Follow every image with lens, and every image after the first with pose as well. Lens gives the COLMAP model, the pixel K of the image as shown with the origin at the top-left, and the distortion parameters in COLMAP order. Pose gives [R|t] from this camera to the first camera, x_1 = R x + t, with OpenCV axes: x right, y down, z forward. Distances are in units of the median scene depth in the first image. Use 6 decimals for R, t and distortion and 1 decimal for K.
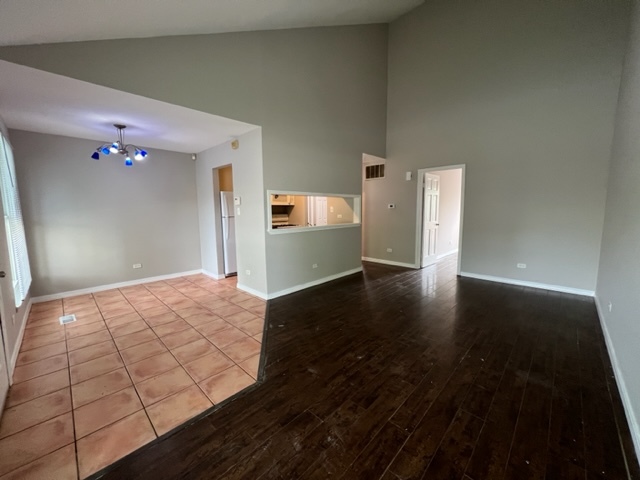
lens RADIAL K [[255.2, 0, 320.0], [0, 255.2, 238.0], [0, 0, 1]] dist [-0.000812, -0.000007]
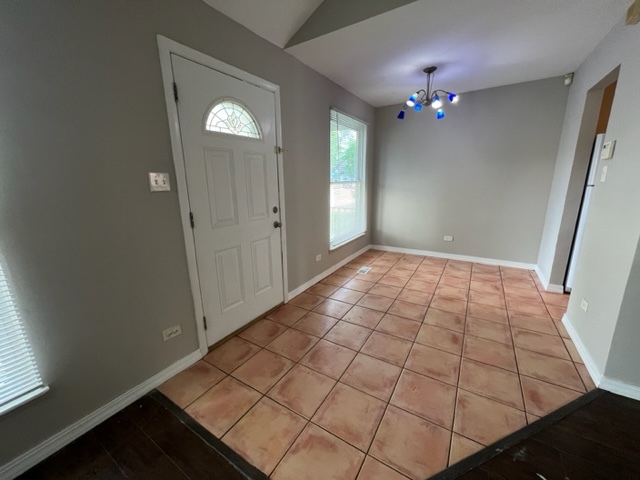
lens RADIAL K [[255.2, 0, 318.9], [0, 255.2, 239.6], [0, 0, 1]] dist [-0.000812, -0.000007]
pose [[0.203737, 0.231815, -0.951185, 0.054292], [-0.092104, 0.971792, 0.217110, -0.054446], [0.974684, 0.043374, 0.219342, 0.521425]]
